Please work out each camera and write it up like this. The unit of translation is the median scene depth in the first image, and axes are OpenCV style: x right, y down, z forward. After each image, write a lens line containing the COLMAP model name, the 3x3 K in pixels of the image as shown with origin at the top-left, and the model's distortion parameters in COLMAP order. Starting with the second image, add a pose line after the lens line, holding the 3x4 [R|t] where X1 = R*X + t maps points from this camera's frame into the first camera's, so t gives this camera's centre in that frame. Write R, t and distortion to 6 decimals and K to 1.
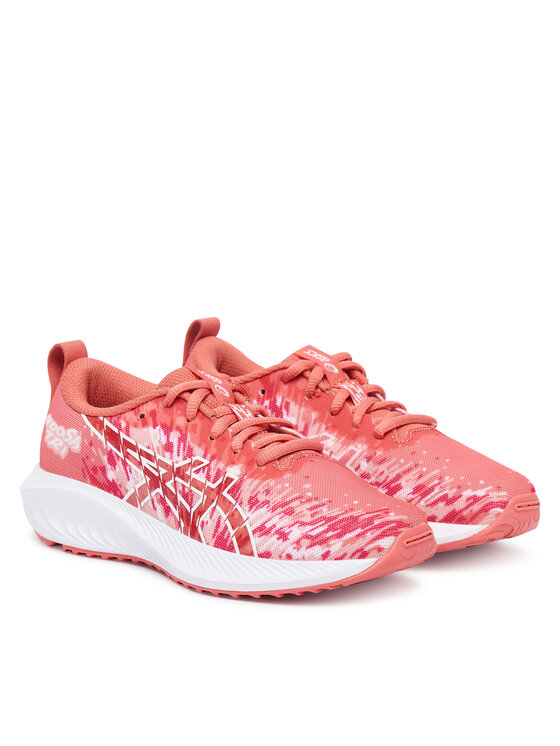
lens RADIAL K [[2661.9, 0, 280.0], [0, 2661.9, 373.0], [0, 0, 1]] dist [-0.060344, -0.281986]
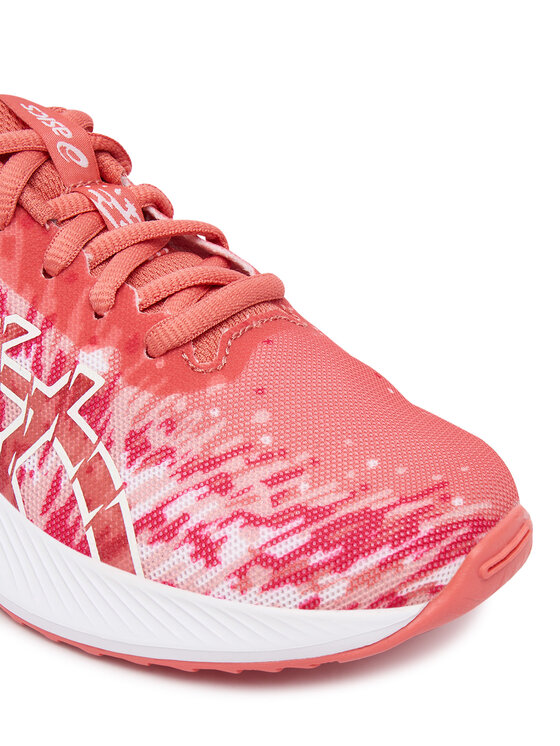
lens RADIAL K [[1344.6, 0, 280.0], [0, 1344.6, 373.0], [0, 0, 1]] dist [0.238213, -0.061220]
pose [[0.994817, 0.014438, 0.100652, -0.009185], [-0.042907, 0.957030, 0.286798, -0.028643], [-0.092186, -0.289631, 0.952689, 0.787375]]
